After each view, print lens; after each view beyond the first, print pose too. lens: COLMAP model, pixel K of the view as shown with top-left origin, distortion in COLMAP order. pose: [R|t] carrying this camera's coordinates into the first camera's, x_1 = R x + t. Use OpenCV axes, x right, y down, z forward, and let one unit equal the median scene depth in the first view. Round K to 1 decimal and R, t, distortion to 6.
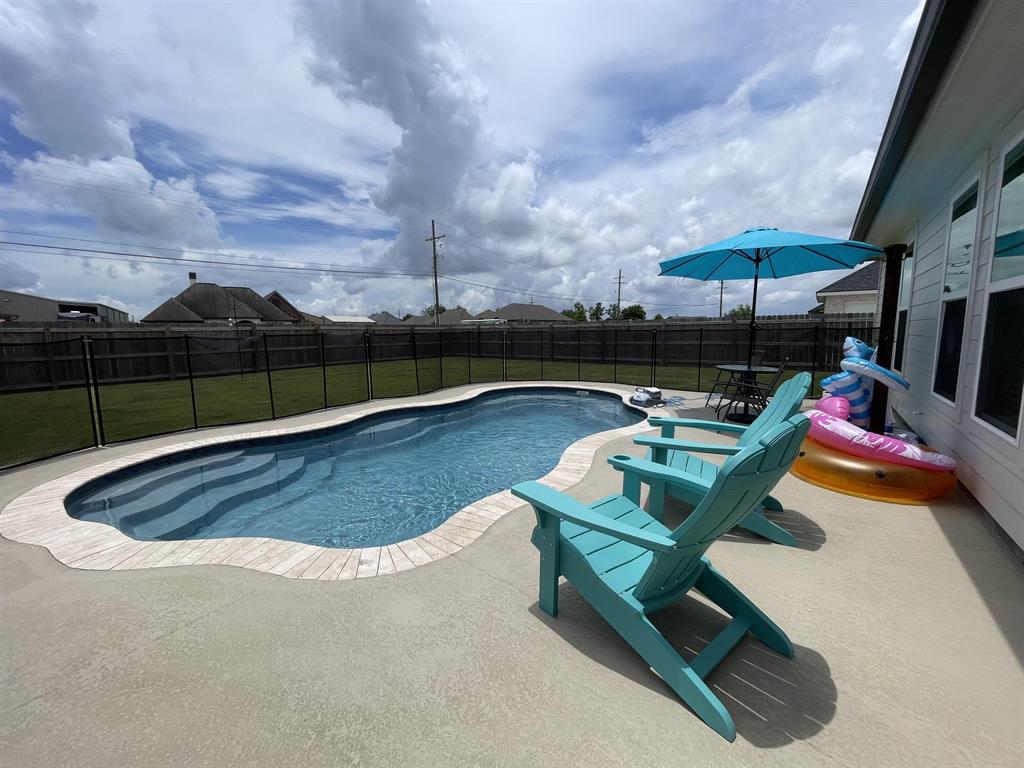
lens RADIAL K [[414.8, 0, 503.3], [0, 414.8, 379.8], [0, 0, 1]] dist [0.000271, -0.001299]
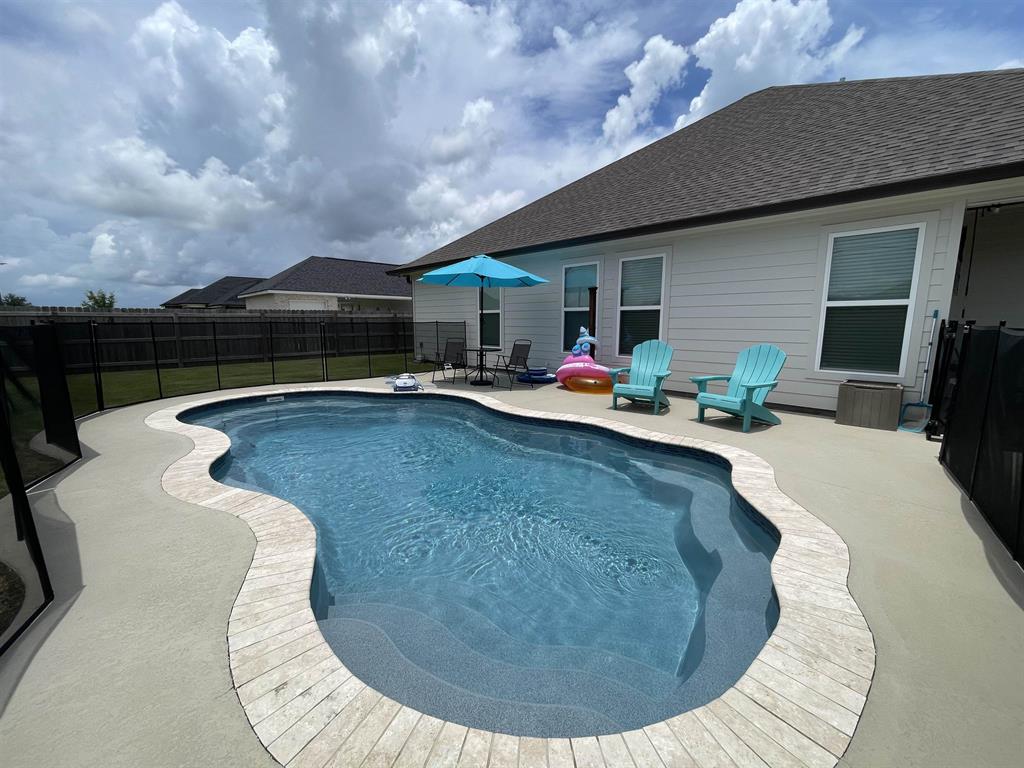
lens RADIAL K [[414.8, 0, 517.8], [0, 414.8, 377.5], [0, 0, 1]] dist [0.000271, -0.001299]
pose [[0.154413, -0.120712, 0.980604, -0.533198], [0.112785, 0.988174, 0.103884, -0.041242], [-0.981548, 0.094557, 0.166202, 0.398540]]
